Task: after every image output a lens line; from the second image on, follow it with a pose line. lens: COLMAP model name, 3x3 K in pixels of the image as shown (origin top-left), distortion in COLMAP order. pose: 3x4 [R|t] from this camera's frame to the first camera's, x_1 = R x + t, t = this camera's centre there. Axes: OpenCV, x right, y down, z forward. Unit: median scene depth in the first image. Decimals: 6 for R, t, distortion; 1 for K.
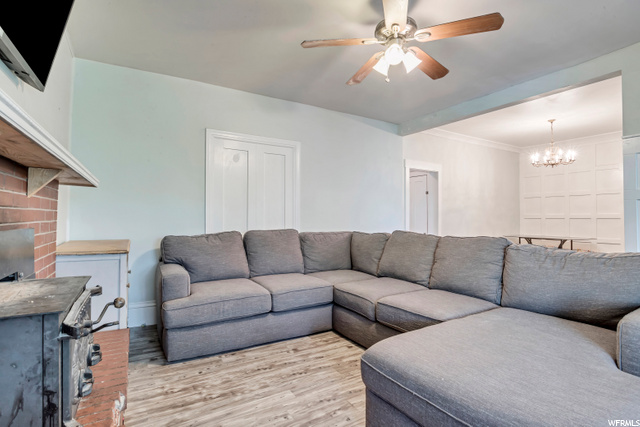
lens RADIAL K [[306.9, 0, 320.5], [0, 306.9, 216.6], [0, 0, 1]] dist [-0.001412, -0.000087]
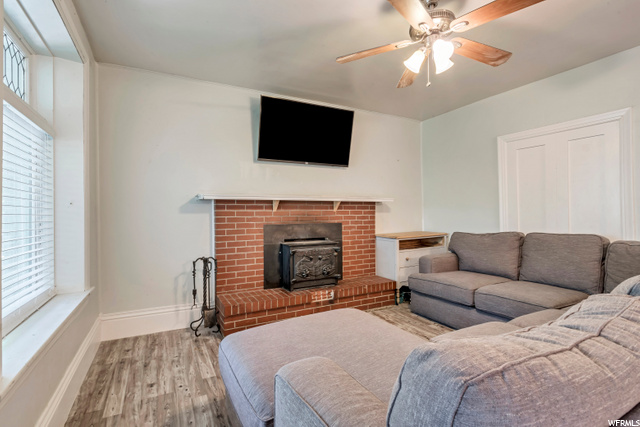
lens RADIAL K [[306.9, 0, 321.4], [0, 306.9, 215.0], [0, 0, 1]] dist [-0.001412, -0.000087]
pose [[-0.049821, -0.012239, -0.998683, 1.041320], [0.007090, 0.999895, -0.012608, 0.003449], [0.998733, -0.007709, -0.049729, 0.595652]]
